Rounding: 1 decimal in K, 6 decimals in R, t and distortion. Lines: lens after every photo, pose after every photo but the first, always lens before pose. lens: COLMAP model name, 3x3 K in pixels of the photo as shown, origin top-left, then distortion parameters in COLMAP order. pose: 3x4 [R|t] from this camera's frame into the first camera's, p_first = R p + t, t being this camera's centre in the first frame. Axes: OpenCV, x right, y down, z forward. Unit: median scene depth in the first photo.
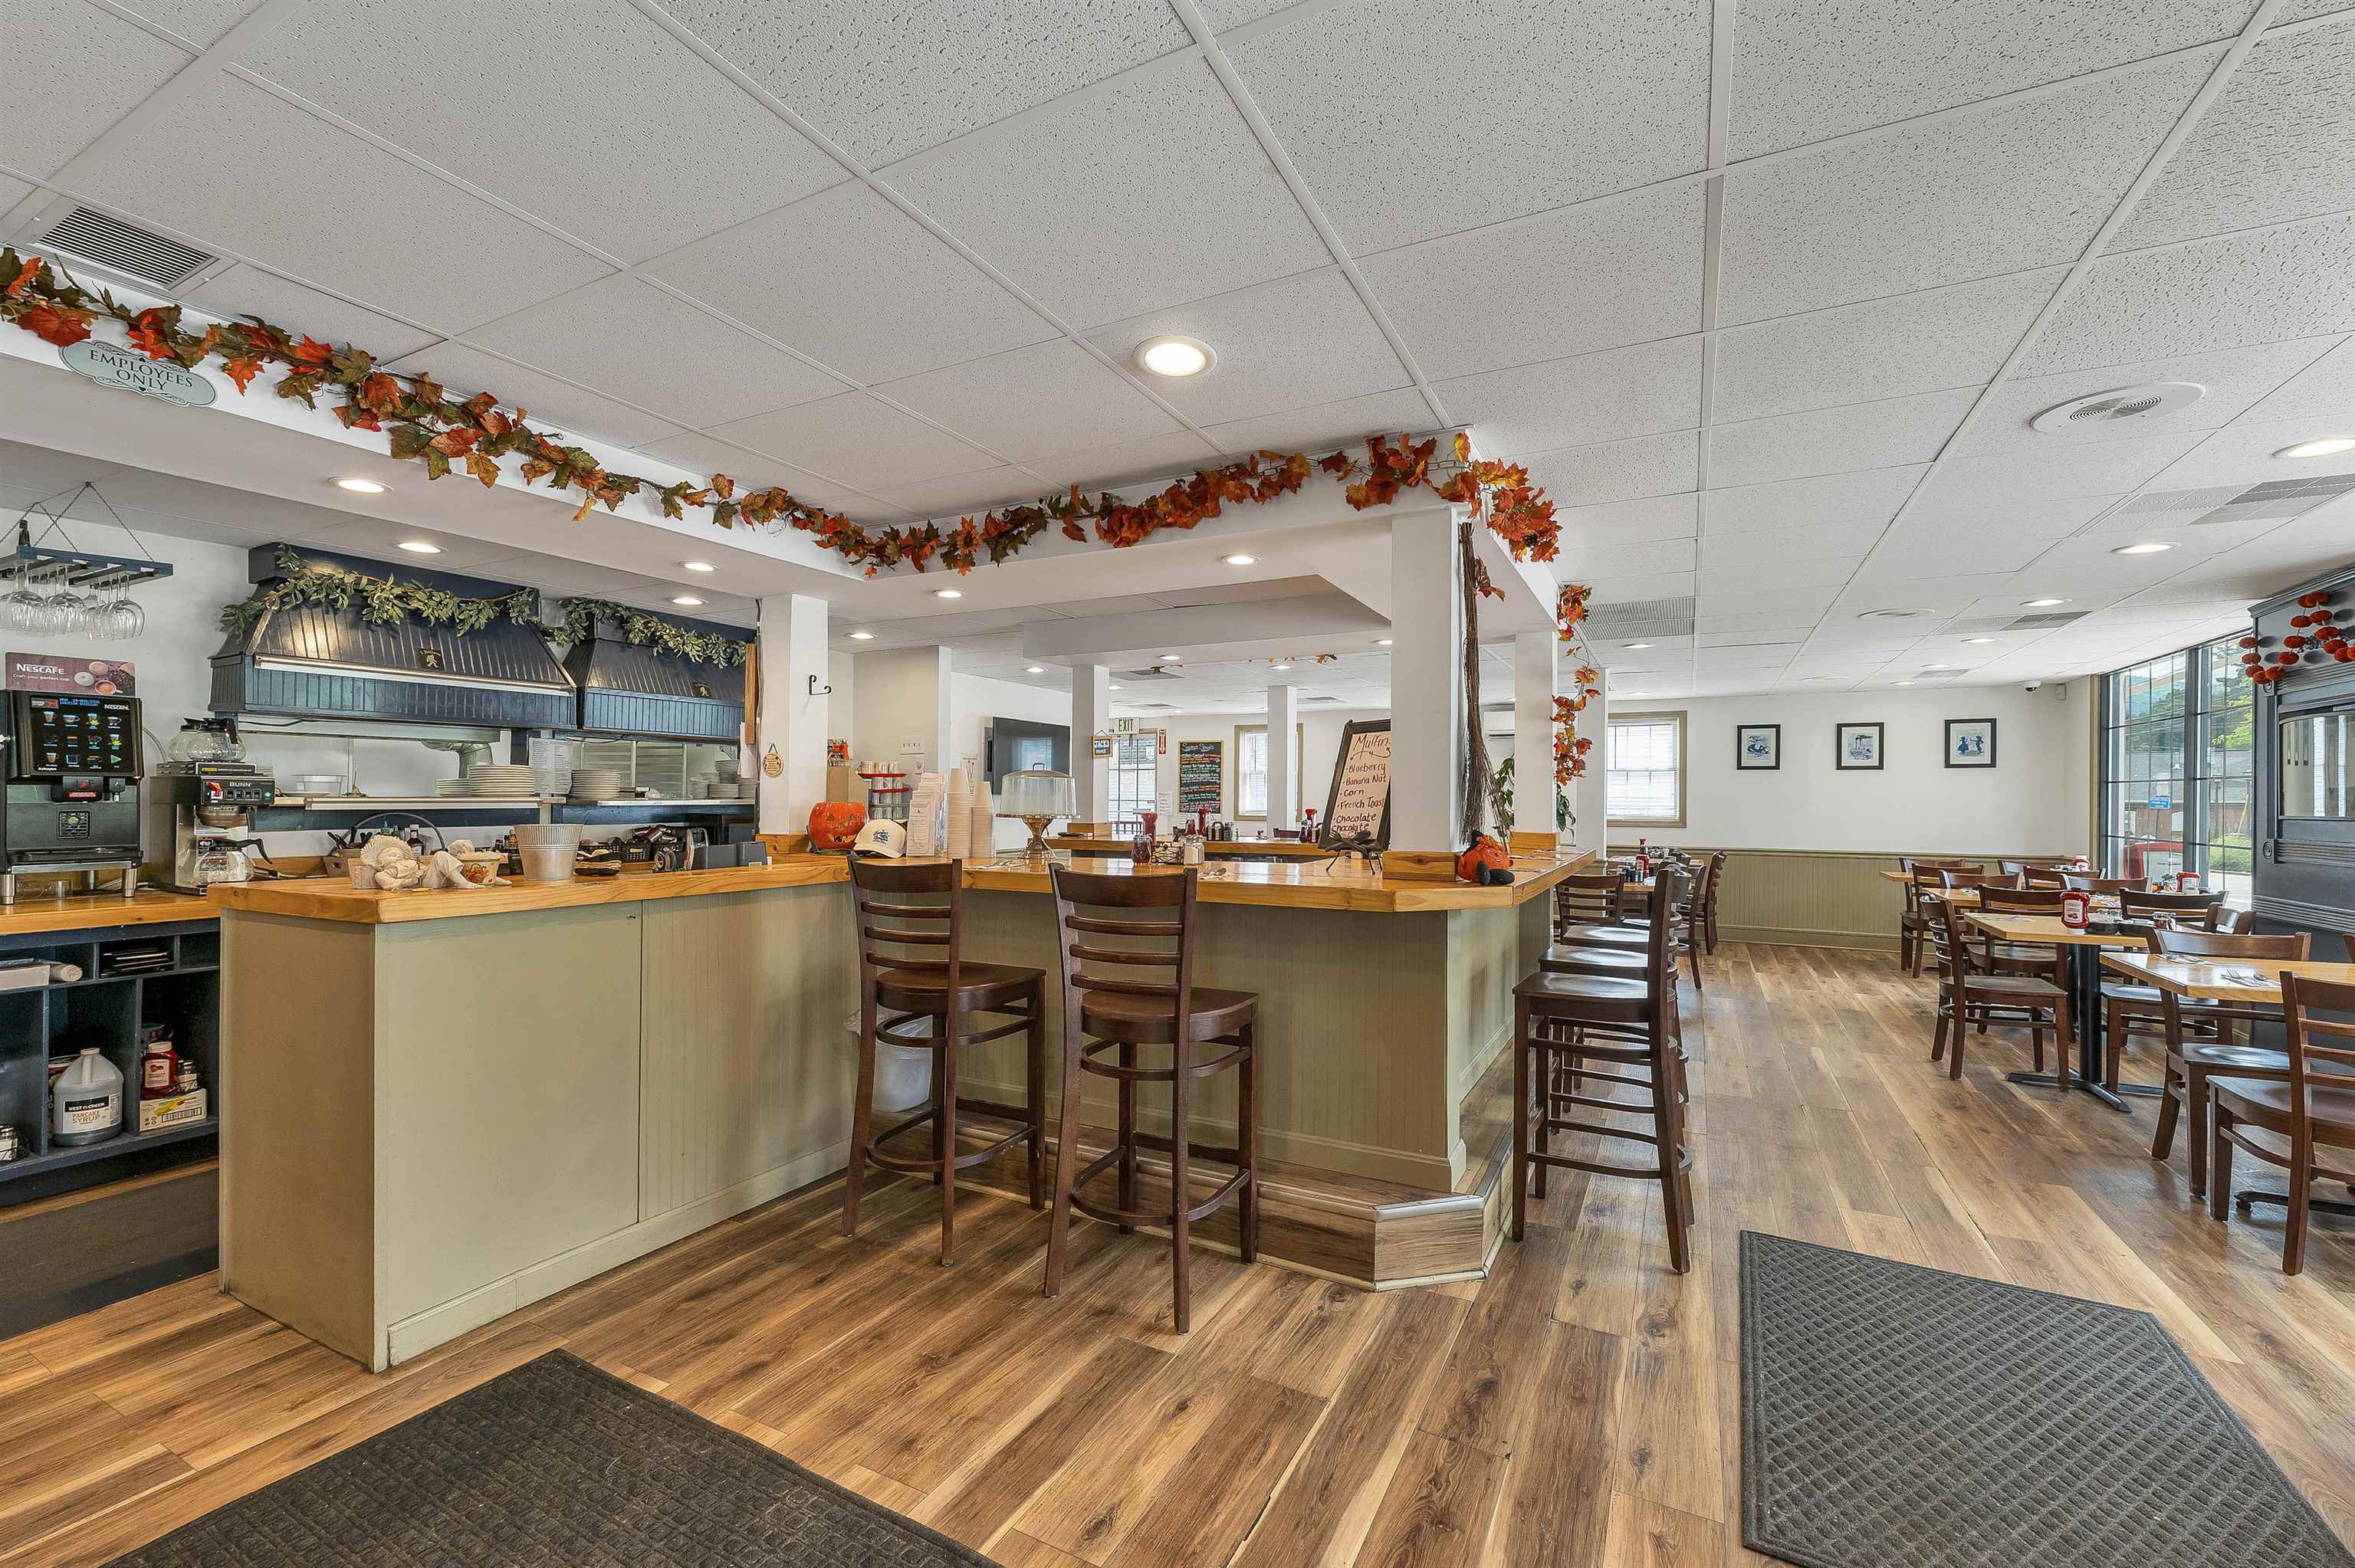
lens RADIAL K [[997.2, 0, 1180.7], [0, 997.2, 792.7], [0, 0, 1]] dist [0.001826, 0.001213]
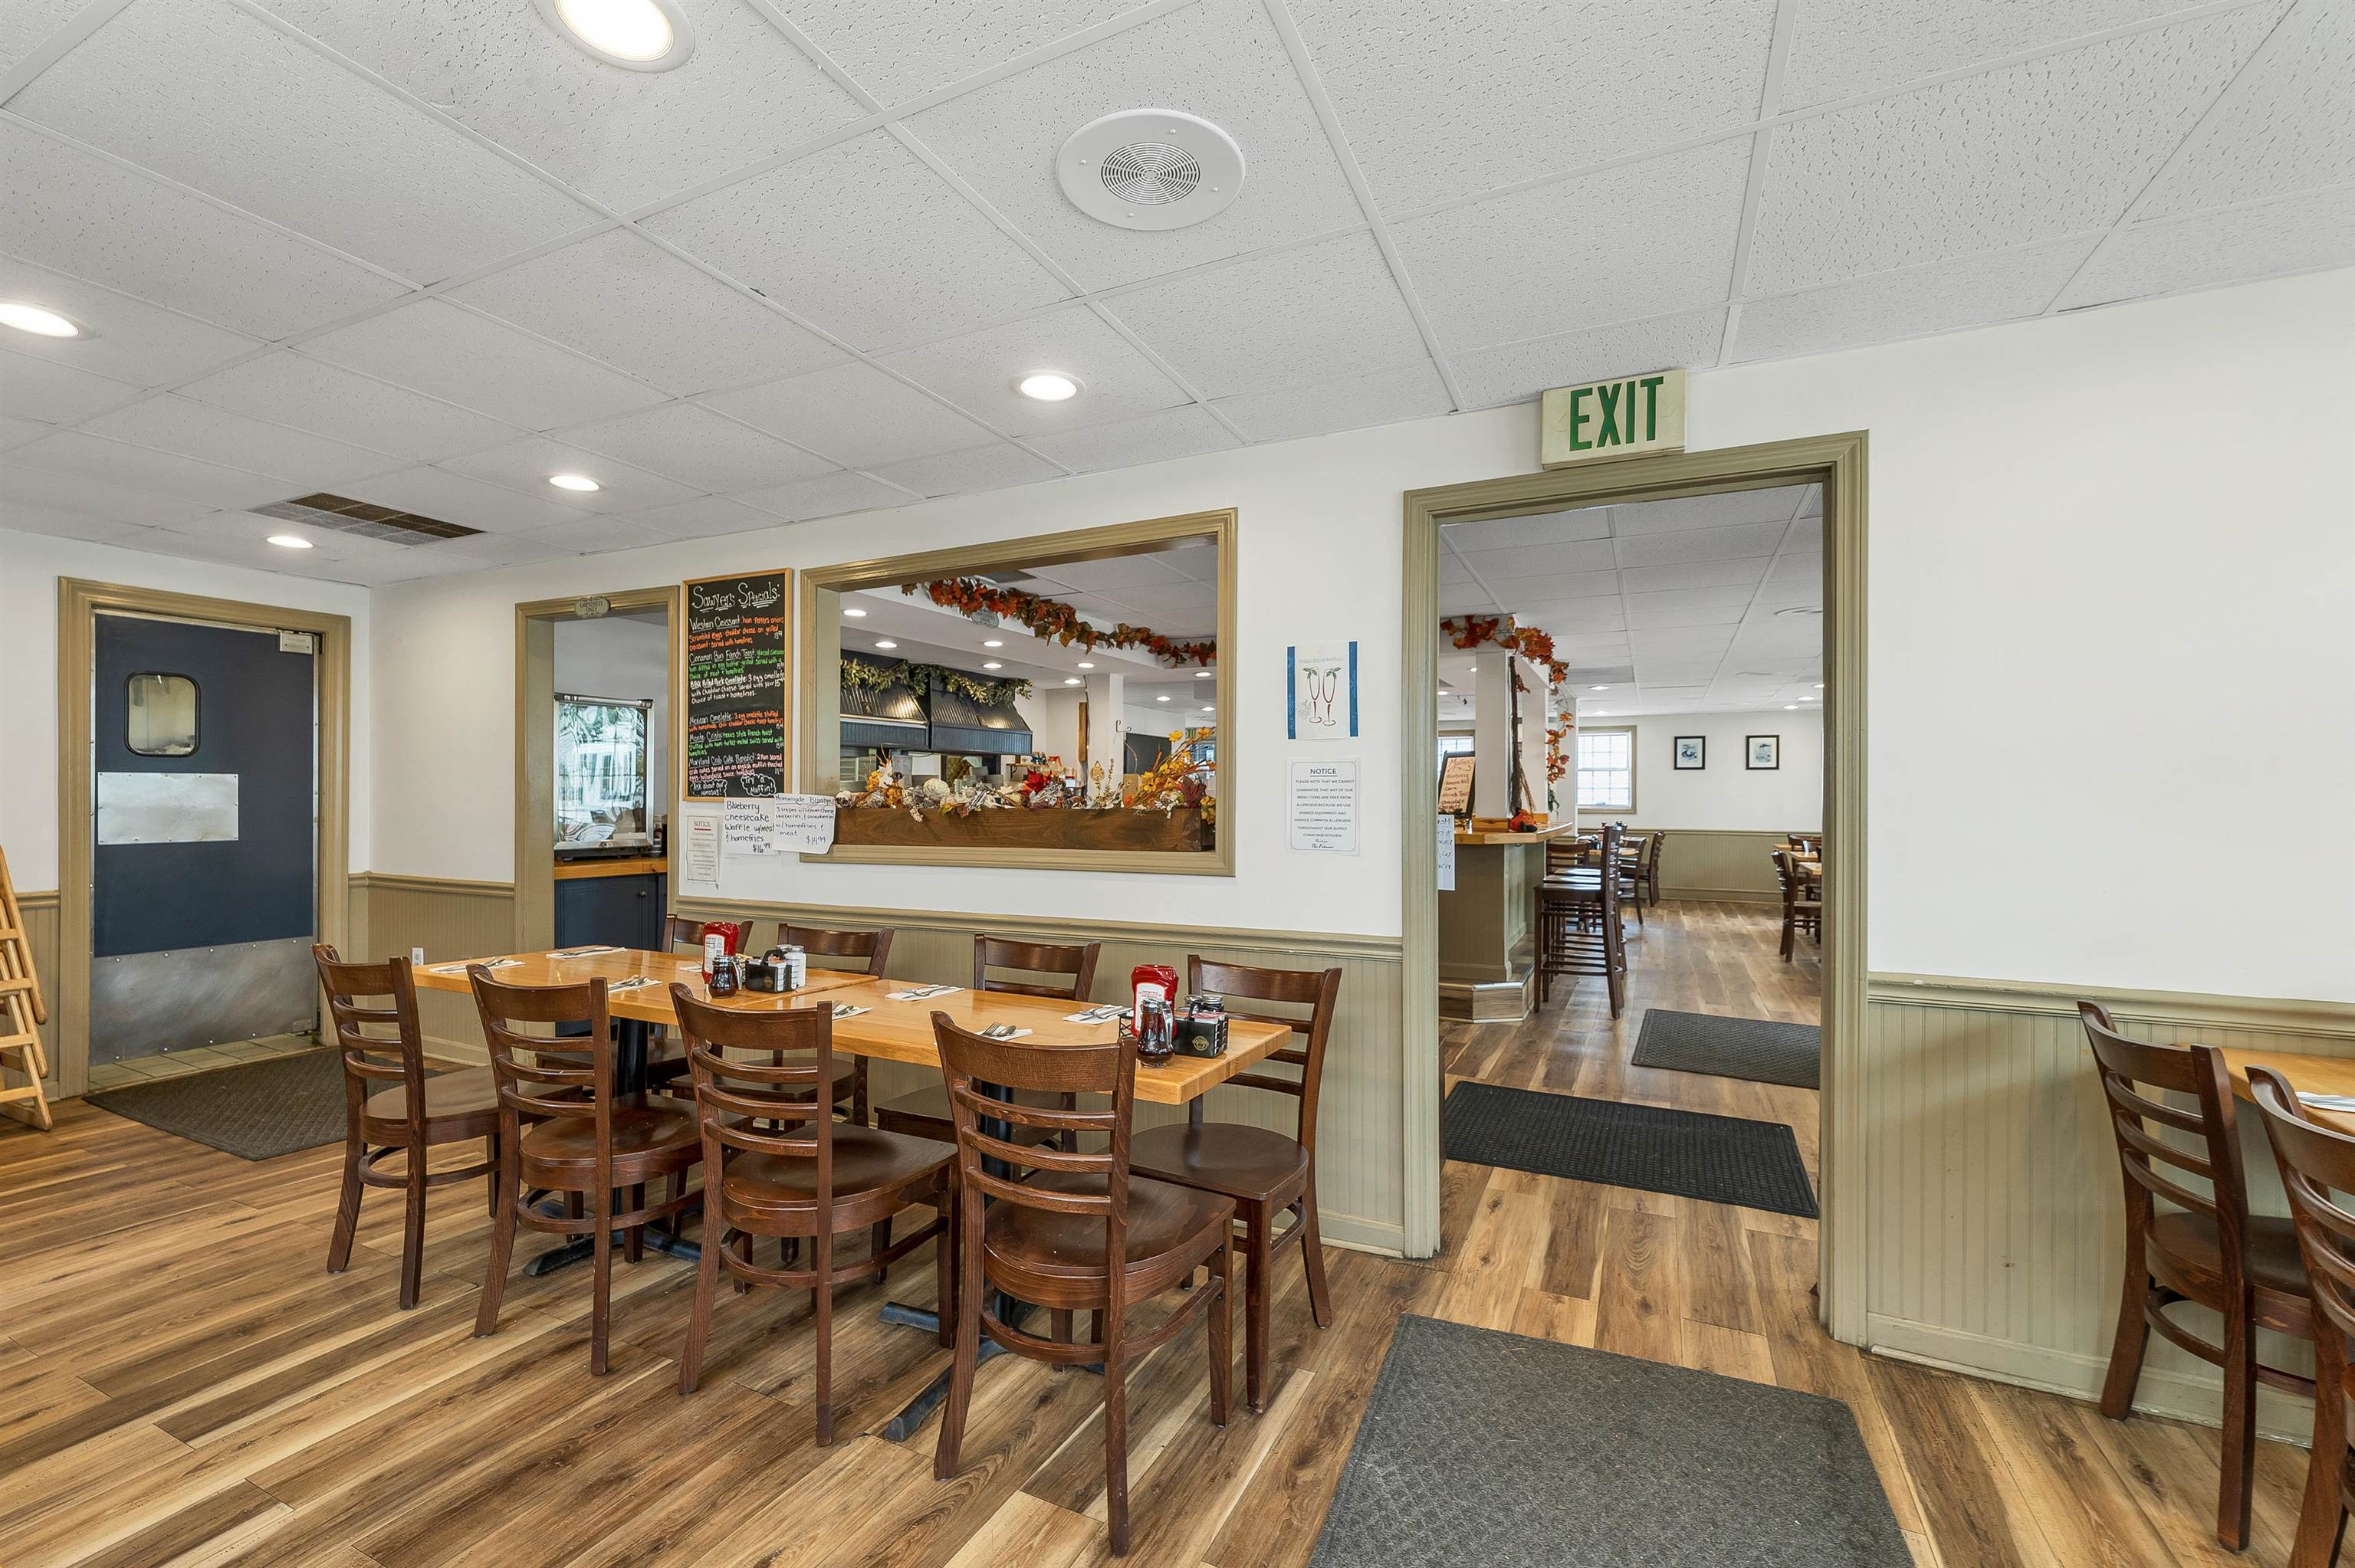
lens RADIAL K [[997.2, 0, 1183.6], [0, 997.2, 789.3], [0, 0, 1]] dist [0.001826, 0.001213]
pose [[0.999536, -0.002772, 0.030321, -0.339636], [0.002720, 0.999995, 0.001777, -0.002999], [-0.030326, -0.001694, 0.999539, -0.773380]]
